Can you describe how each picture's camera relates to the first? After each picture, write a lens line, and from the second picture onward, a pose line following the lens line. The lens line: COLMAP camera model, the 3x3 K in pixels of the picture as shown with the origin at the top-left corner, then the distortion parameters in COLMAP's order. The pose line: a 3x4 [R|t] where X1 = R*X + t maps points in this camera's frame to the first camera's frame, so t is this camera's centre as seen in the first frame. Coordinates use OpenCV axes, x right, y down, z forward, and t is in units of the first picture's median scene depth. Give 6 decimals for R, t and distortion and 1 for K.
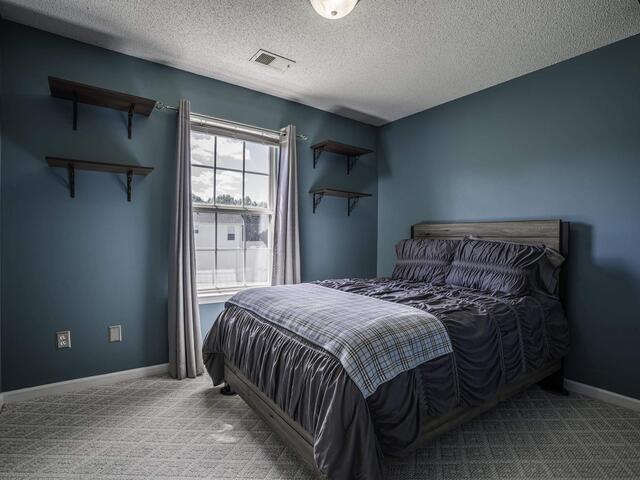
lens RADIAL K [[335.6, 0, 320.0], [0, 335.6, 240.1], [0, 0, 1]] dist [-0.054682, 0.018519]
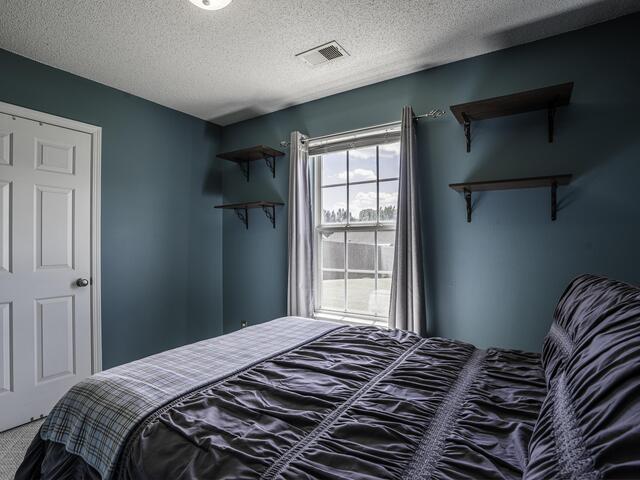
lens RADIAL K [[335.6, 0, 319.2], [0, 335.6, 242.0], [0, 0, 1]] dist [-0.054682, 0.018519]
pose [[0.343944, -0.013700, -0.938890, 0.565213], [0.003536, 0.999905, -0.013295, -0.040532], [0.938983, 0.001253, 0.343960, 0.607301]]
